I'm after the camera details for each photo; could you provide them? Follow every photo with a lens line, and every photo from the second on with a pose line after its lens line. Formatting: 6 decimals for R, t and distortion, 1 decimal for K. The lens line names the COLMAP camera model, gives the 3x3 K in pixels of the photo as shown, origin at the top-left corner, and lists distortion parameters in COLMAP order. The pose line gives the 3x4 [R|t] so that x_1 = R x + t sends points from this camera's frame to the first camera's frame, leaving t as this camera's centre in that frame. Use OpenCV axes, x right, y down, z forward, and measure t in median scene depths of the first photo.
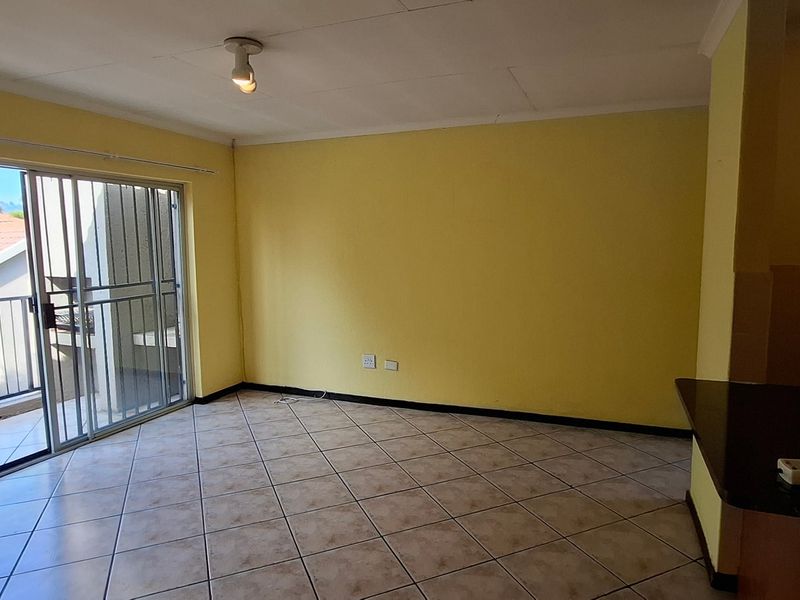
lens RADIAL K [[520.7, 0, 409.8], [0, 520.7, 294.8], [0, 0, 1]] dist [-0.007307, 0.007627]
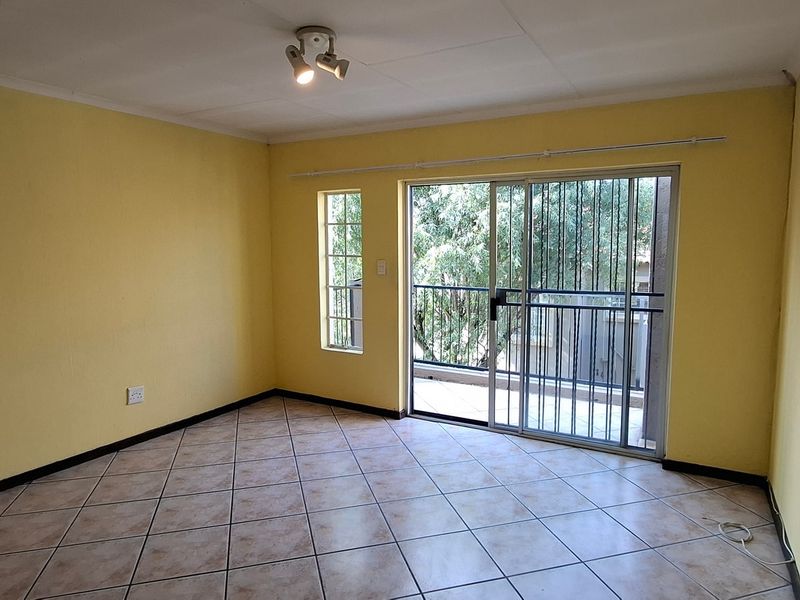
lens RADIAL K [[509.7, 0, 400.0], [0, 509.7, 300.0], [0, 0, 1]] dist [-0.004961, 0.000988]
pose [[-0.108466, 0.120138, -0.986814, 0.333009], [-0.100318, 0.986280, 0.131100, -0.082082], [0.989025, 0.113216, -0.094926, 0.711612]]
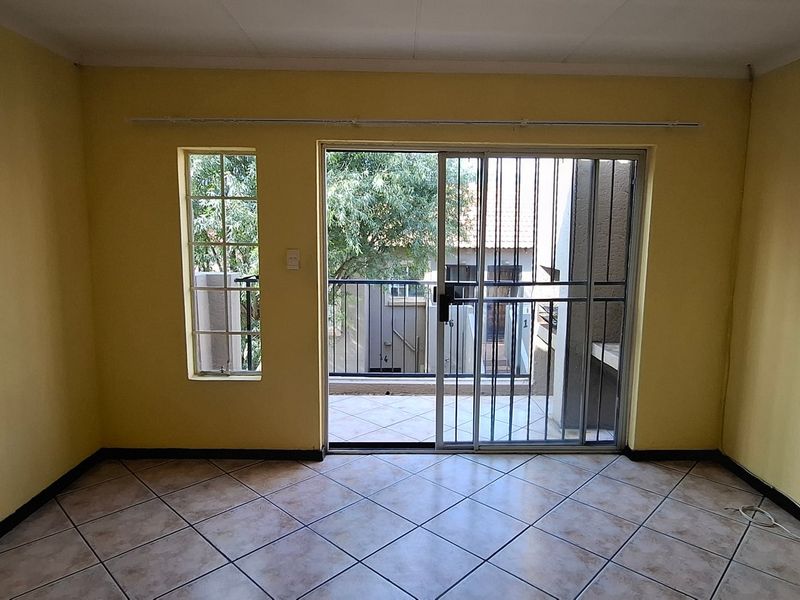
lens RADIAL K [[520.7, 0, 409.8], [0, 520.7, 294.8], [0, 0, 1]] dist [-0.007307, 0.007627]
pose [[0.400833, 0.127786, -0.907196, 0.102616], [-0.107840, 0.989922, 0.091791, -0.048512], [0.909782, 0.061039, 0.410573, 0.439587]]
